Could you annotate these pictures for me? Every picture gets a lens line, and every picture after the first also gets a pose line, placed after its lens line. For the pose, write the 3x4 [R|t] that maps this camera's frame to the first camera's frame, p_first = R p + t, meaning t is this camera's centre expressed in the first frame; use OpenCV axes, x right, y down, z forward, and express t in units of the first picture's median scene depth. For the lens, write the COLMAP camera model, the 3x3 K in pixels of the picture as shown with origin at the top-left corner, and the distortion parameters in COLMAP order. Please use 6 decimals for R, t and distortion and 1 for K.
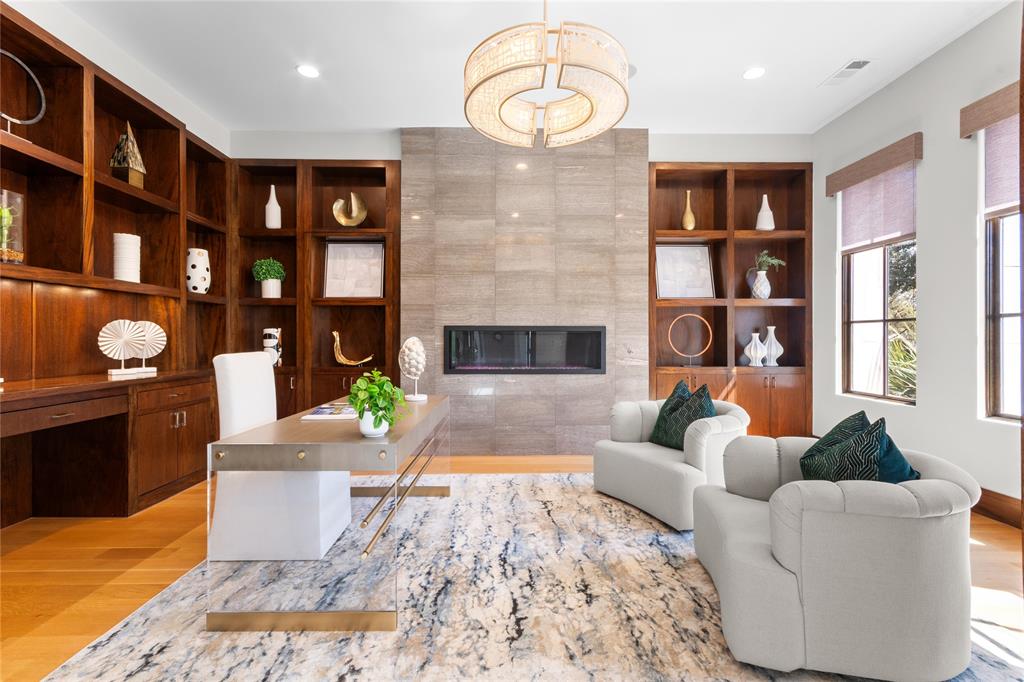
lens RADIAL K [[451.6, 0, 508.0], [0, 451.6, 337.4], [0, 0, 1]] dist [0.003400, 0.000592]
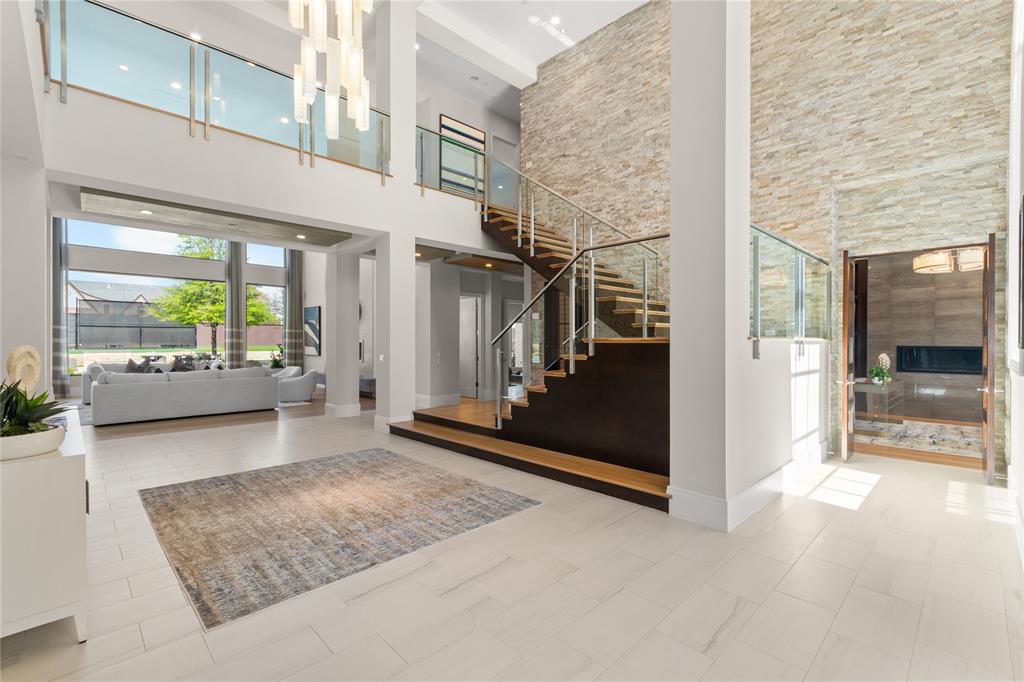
lens RADIAL K [[451.6, 0, 514.7], [0, 451.6, 345.4], [0, 0, 1]] dist [0.003400, 0.000592]
pose [[0.686698, 0.004543, -0.726928, 0.133167], [0.004200, 0.999939, 0.010217, -0.054110], [0.726931, -0.010069, 0.686637, -1.420394]]
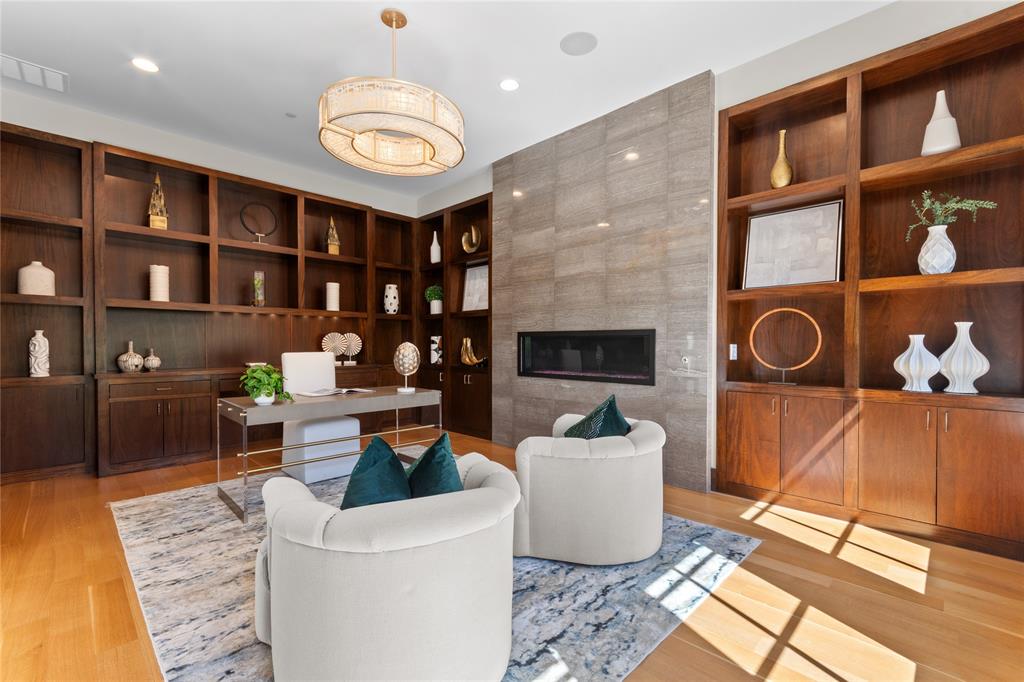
lens RADIAL K [[451.6, 0, 521.6], [0, 451.6, 347.1], [0, 0, 1]] dist [0.003400, 0.000592]
pose [[0.697954, 0.005929, -0.716118, 0.644424], [0.002790, 0.999936, 0.010998, -0.001378], [0.716137, -0.009674, 0.697893, 0.234013]]
